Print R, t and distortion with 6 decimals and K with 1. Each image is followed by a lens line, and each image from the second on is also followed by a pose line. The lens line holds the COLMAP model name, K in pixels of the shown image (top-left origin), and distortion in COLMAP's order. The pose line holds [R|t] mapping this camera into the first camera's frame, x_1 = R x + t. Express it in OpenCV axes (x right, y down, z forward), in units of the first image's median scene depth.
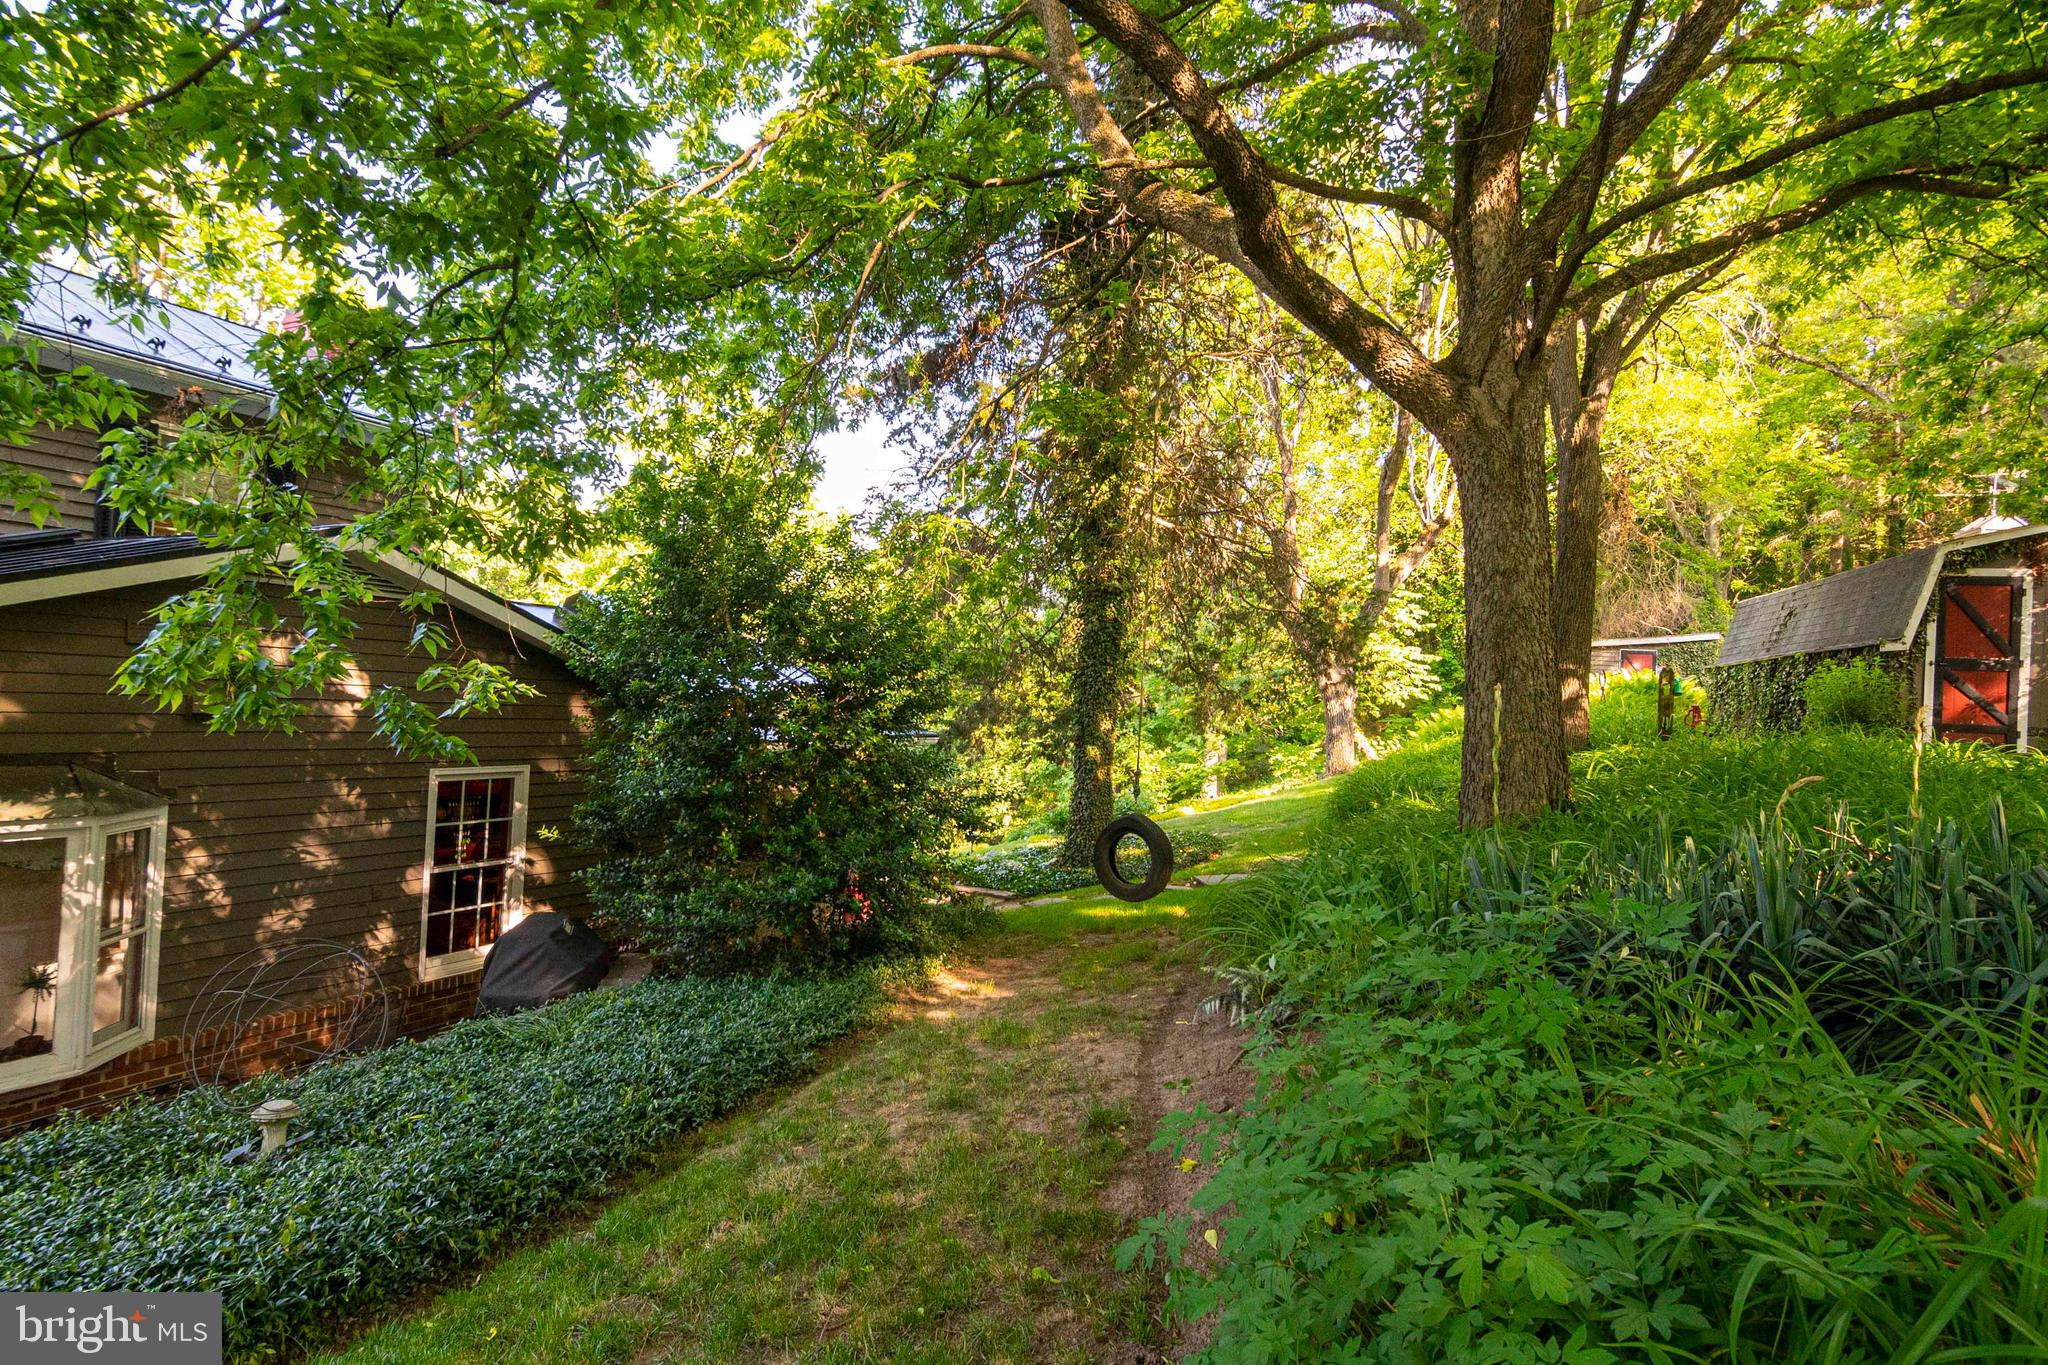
lens RADIAL K [[985.4, 0, 1054.0], [0, 985.4, 689.1], [0, 0, 1]] dist [-0.032306, 0.009365]
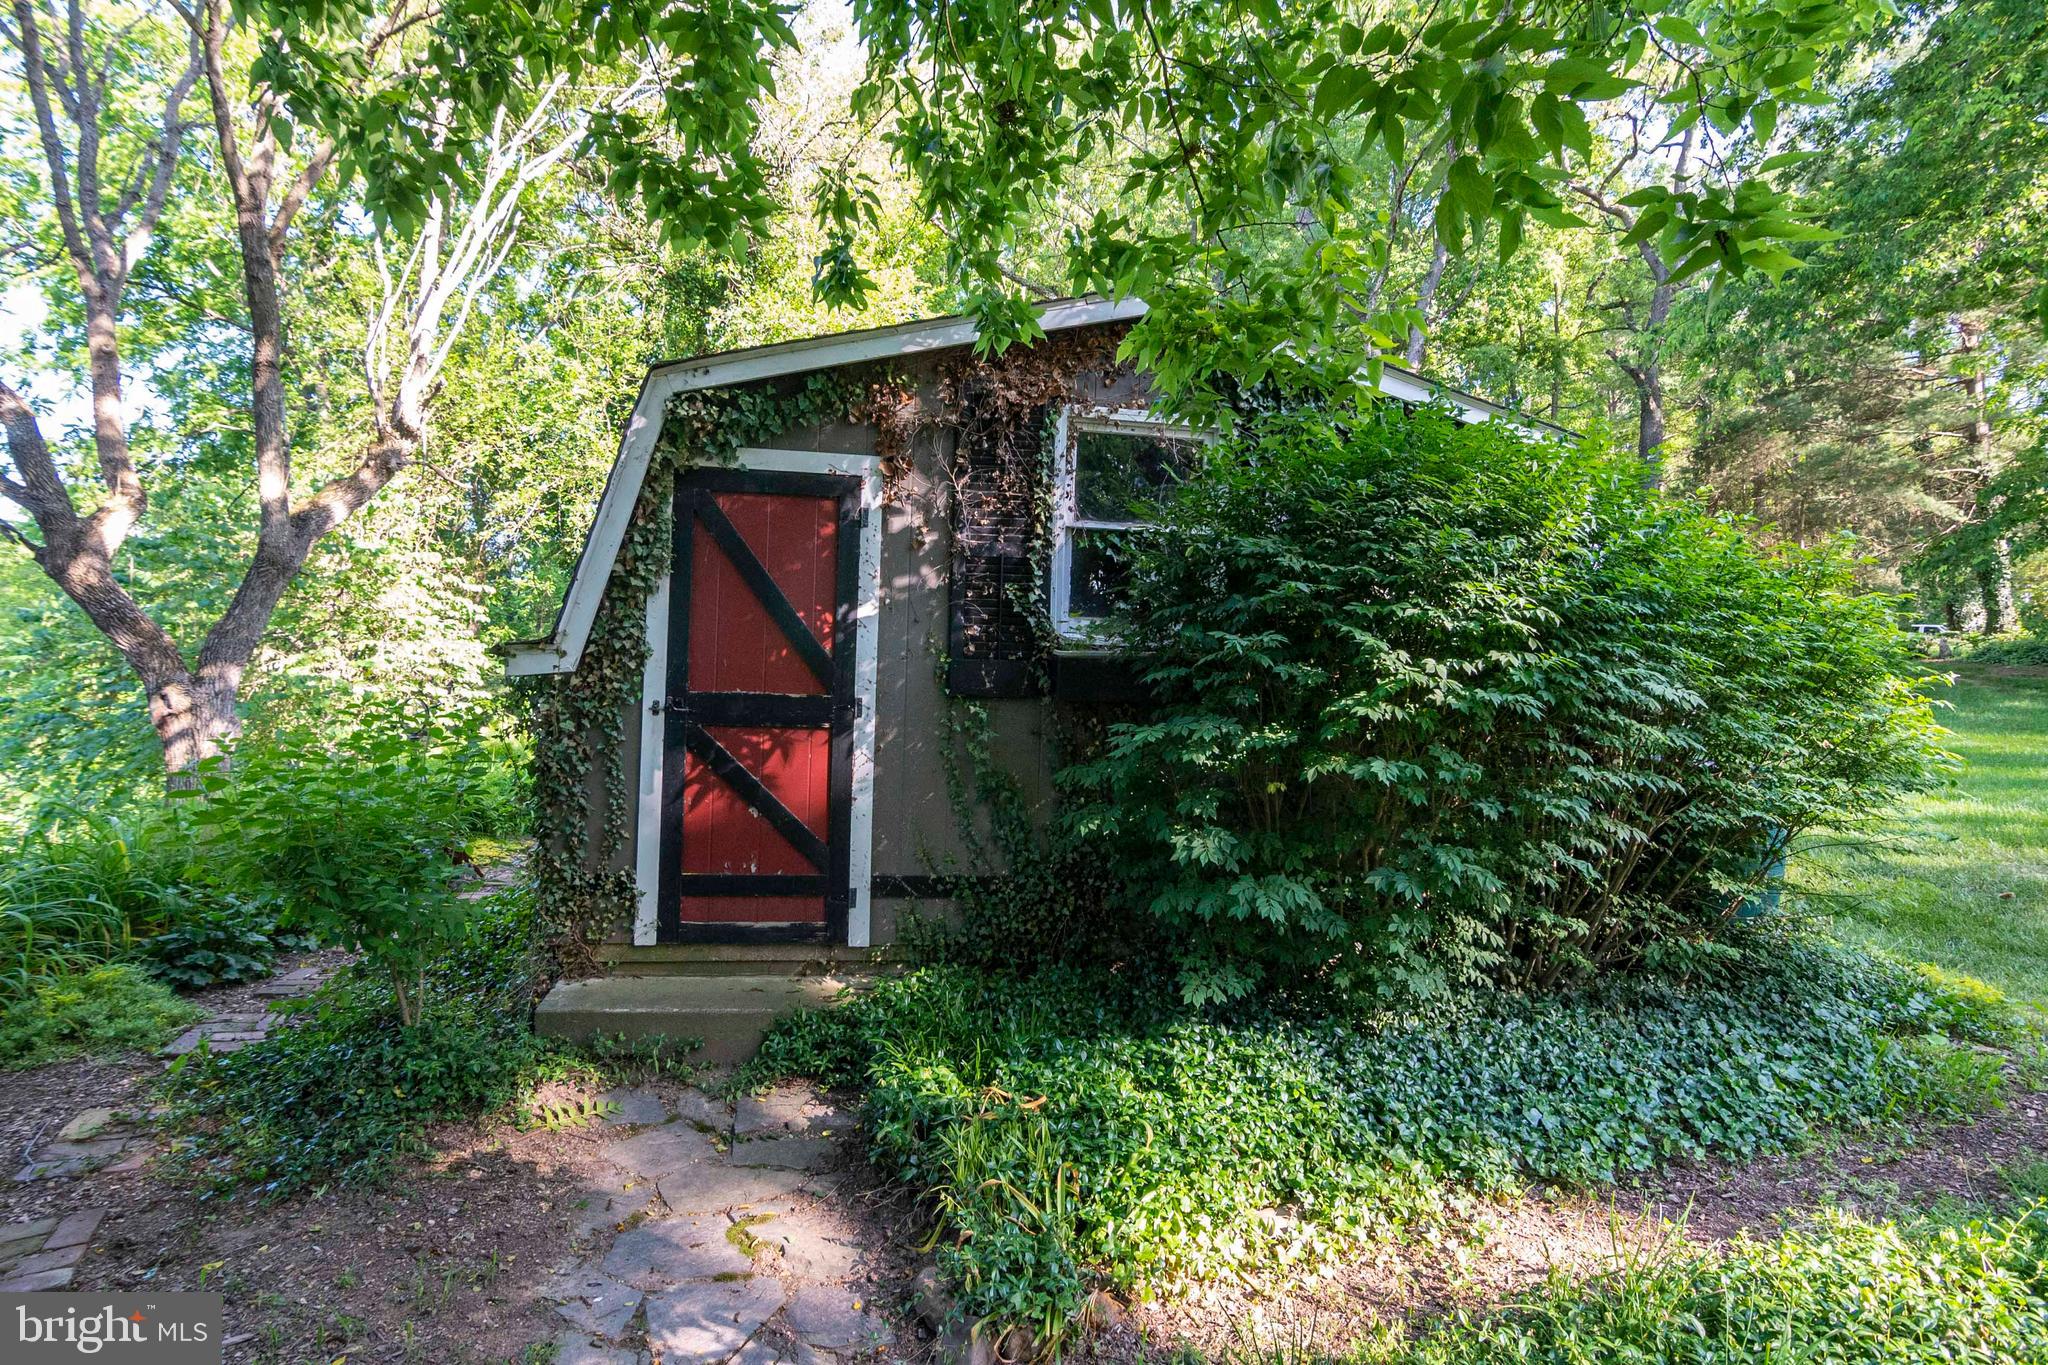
lens RADIAL K [[1044.1, 0, 1058.8], [0, 1044.1, 693.8], [0, 0, 1]] dist [-0.041012, 0.013460]
pose [[0.864967, -0.024315, 0.501239, 0.864620], [0.018327, 0.999690, 0.016868, -0.036832], [-0.501494, -0.005404, 0.865144, 0.606130]]
